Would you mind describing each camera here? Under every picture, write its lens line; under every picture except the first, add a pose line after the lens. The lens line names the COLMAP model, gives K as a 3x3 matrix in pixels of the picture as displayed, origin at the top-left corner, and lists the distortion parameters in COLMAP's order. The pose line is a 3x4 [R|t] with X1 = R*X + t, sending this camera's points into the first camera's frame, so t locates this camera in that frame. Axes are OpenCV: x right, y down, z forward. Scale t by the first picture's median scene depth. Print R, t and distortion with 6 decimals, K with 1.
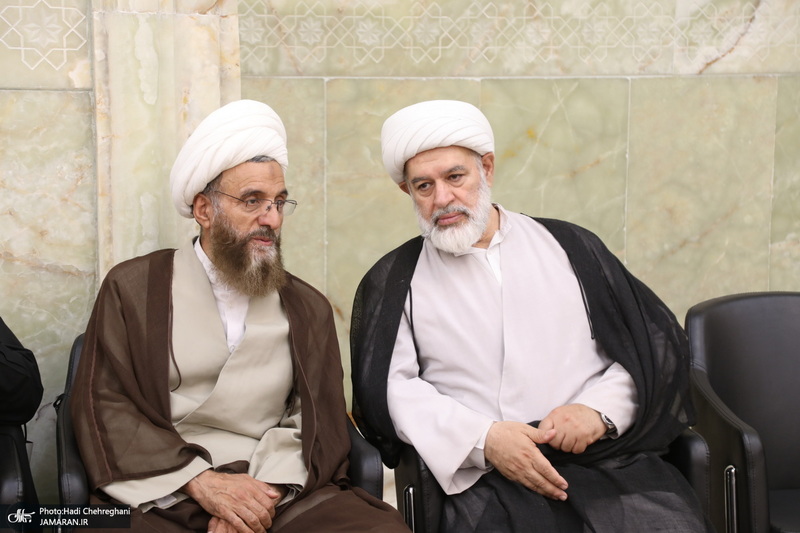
lens RADIAL K [[1849.4, 0, 401.8], [0, 1849.4, 270.2], [0, 0, 1]] dist [0.446988, 0.000000]
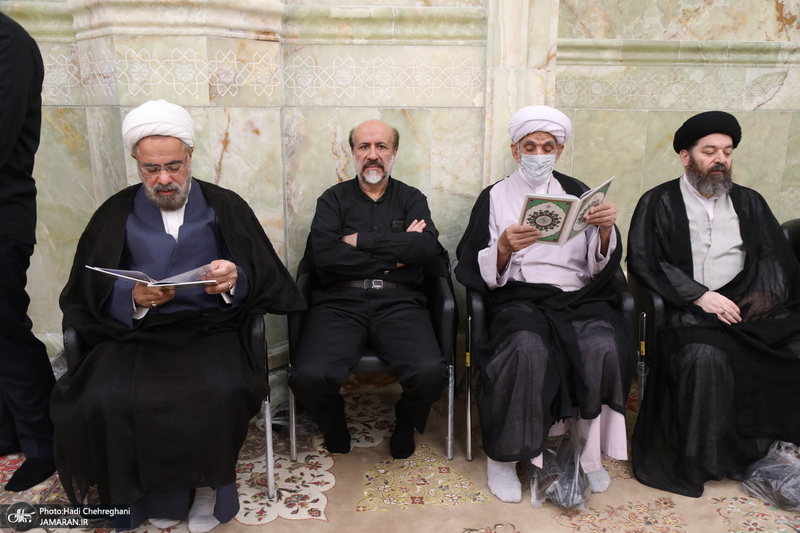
lens RADIAL K [[658.6, 0, 401.0], [0, 658.6, 270.8], [0, 0, 1]] dist [-0.053645, 0.025261]
pose [[0.977365, 0.046508, -0.206386, -0.074053], [-0.023431, 0.993332, 0.112880, 0.001572], [0.210260, -0.105489, 0.971938, 0.204222]]
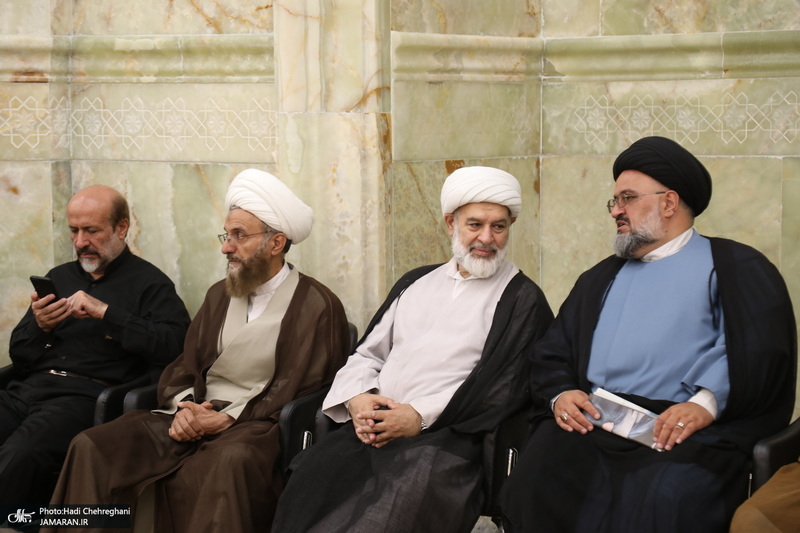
lens RADIAL K [[2255.0, 0, 399.2], [0, 2255.0, 266.7], [0, 0, 1]] dist [0.666914, 0.000000]
pose [[0.685974, 0.041318, -0.726452, 0.936940], [-0.082397, 0.996375, -0.021136, 0.013599], [0.722946, 0.074357, 0.686892, -0.137148]]
